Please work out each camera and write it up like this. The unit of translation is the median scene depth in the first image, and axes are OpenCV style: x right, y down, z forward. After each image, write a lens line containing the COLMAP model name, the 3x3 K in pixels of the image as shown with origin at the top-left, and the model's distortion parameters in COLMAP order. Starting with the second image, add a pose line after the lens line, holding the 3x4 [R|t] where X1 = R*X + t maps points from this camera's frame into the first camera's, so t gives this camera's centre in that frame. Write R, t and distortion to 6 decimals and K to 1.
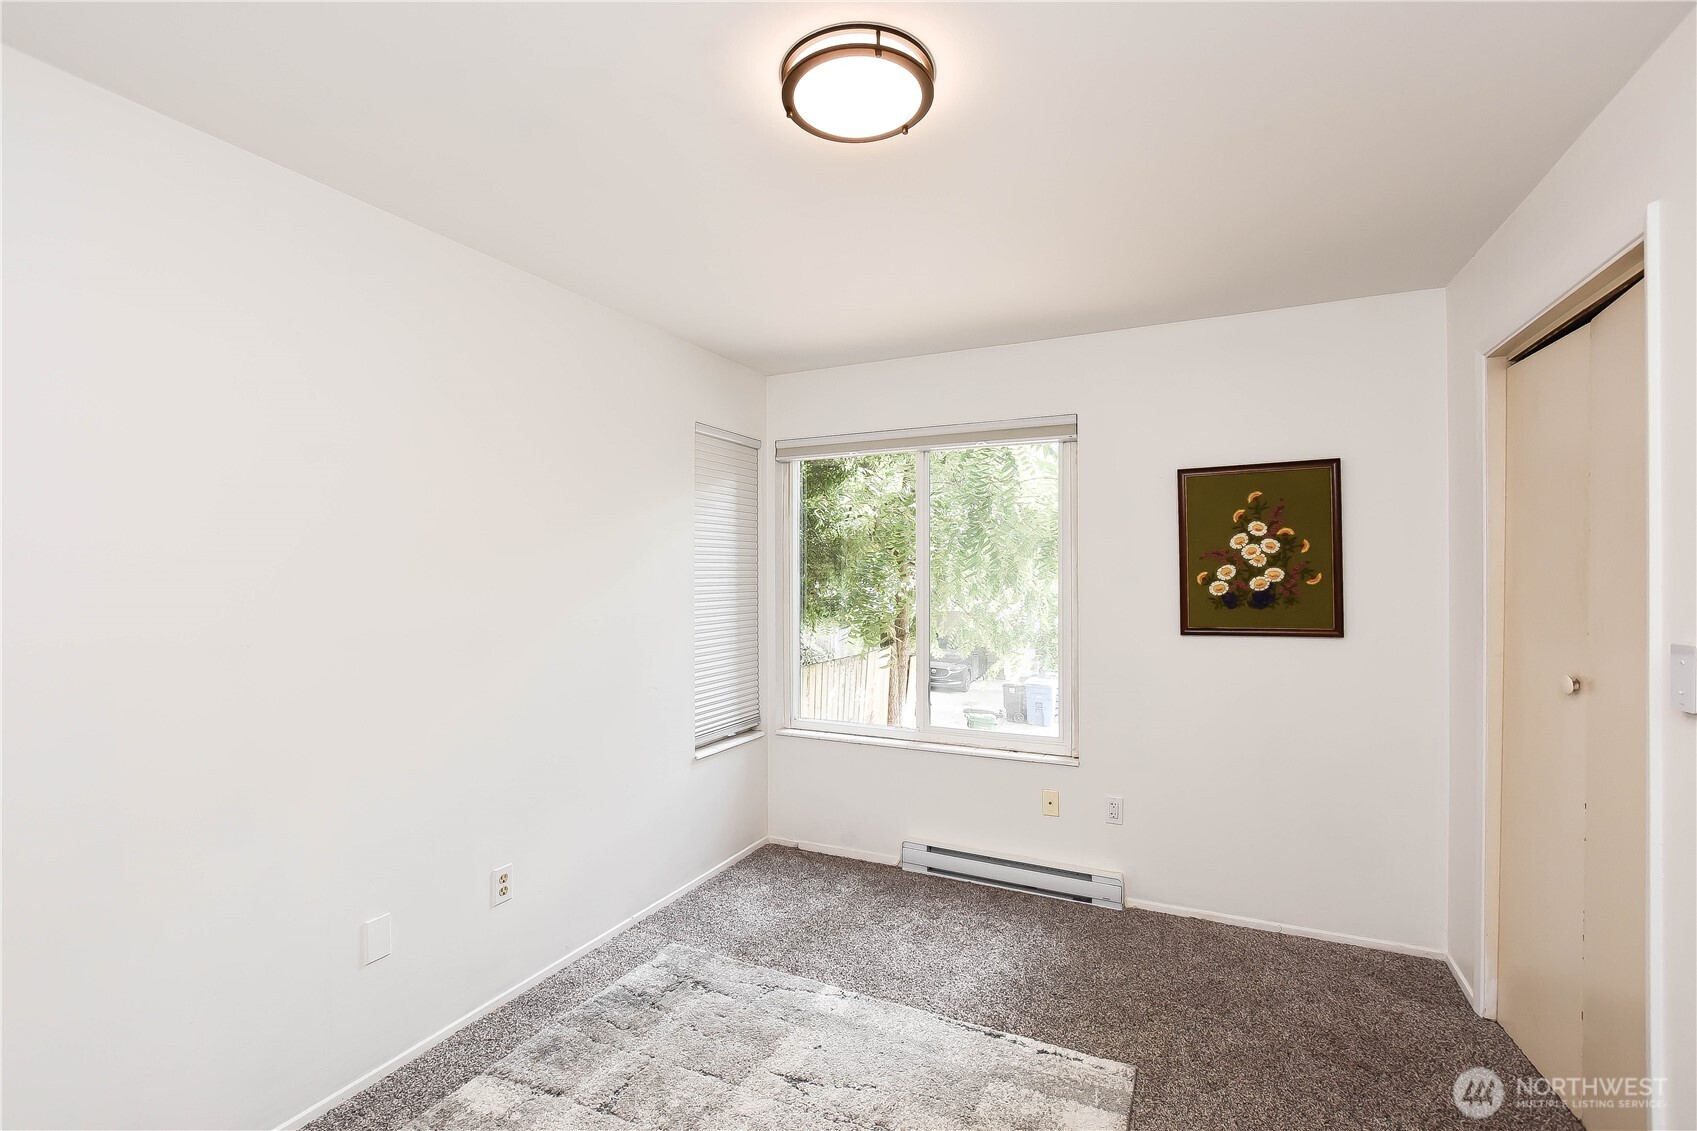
lens RADIAL K [[742.0, 0, 840.0], [0, 742.0, 568.3], [0, 0, 1]] dist [-0.015138, 0.000487]
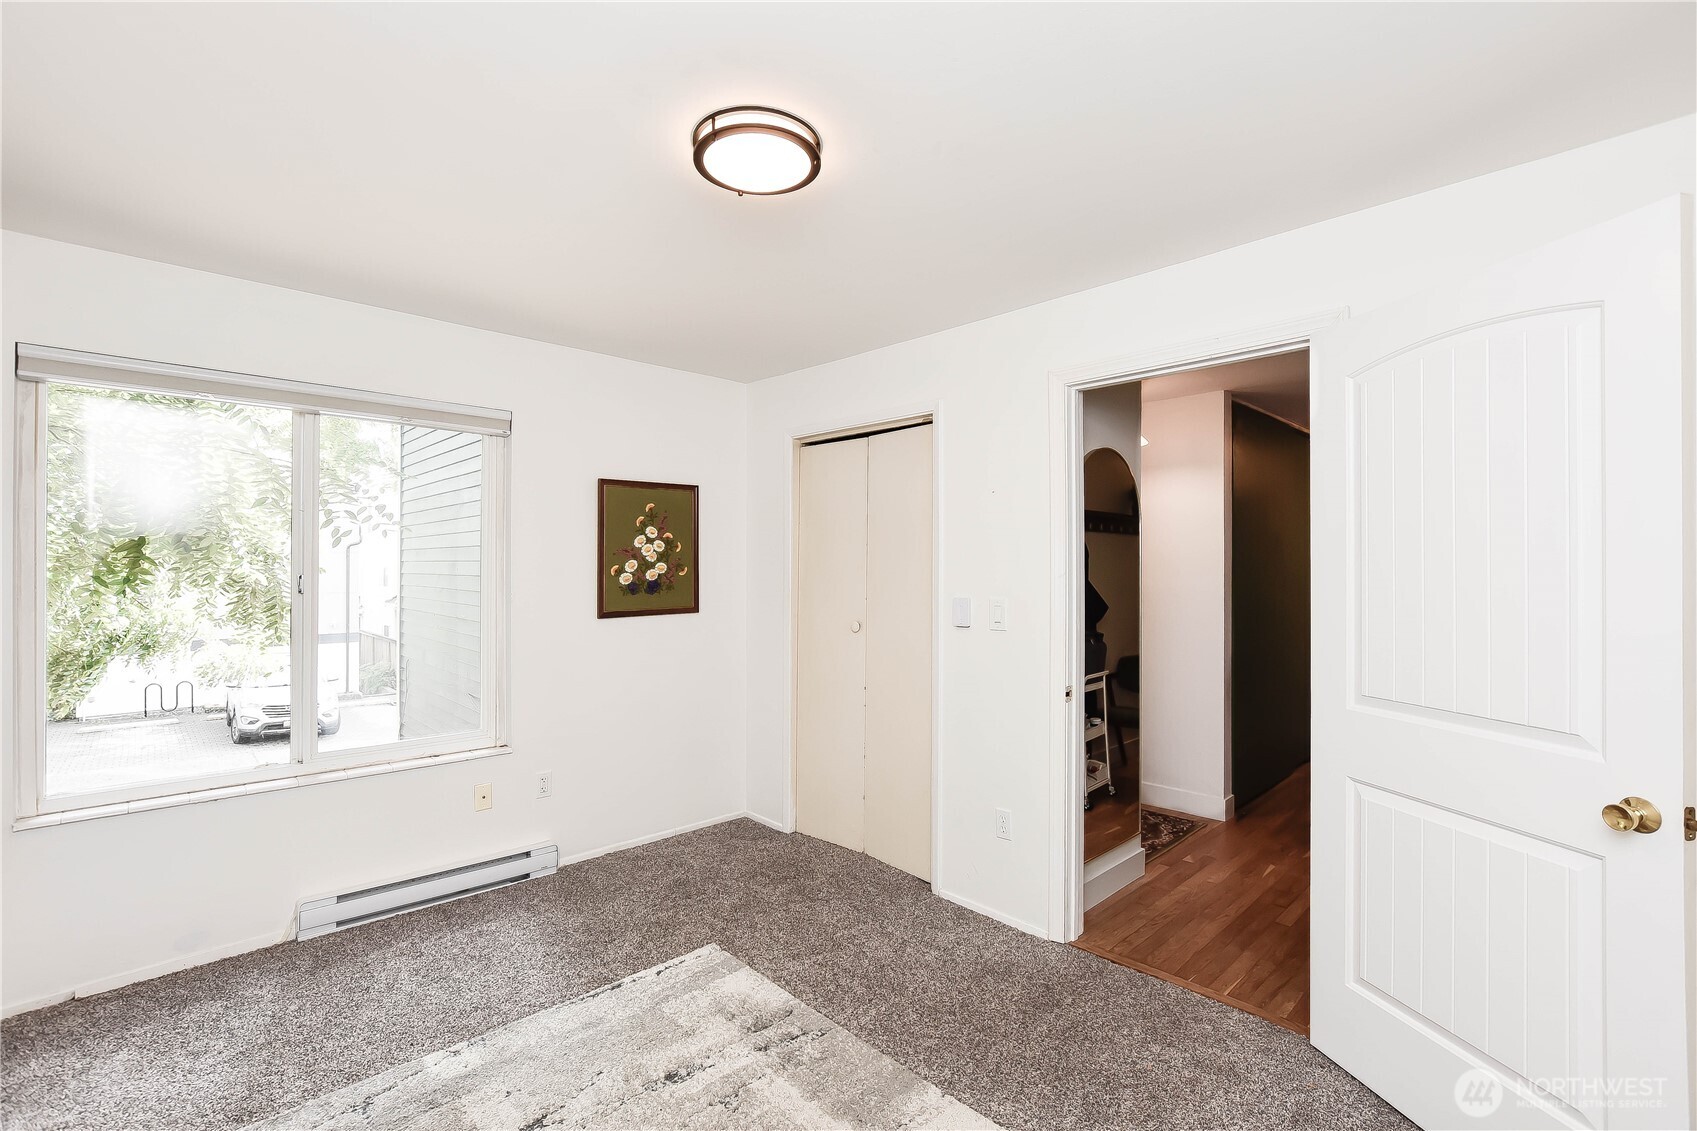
lens RADIAL K [[742.0, 0, 840.0], [0, 742.0, 568.3], [0, 0, 1]] dist [-0.015138, 0.000487]
pose [[0.361884, 0.001544, 0.932222, -0.522937], [-0.011728, 0.999927, 0.002897, 0.001657], [-0.932149, -0.011982, 0.361876, 0.223840]]
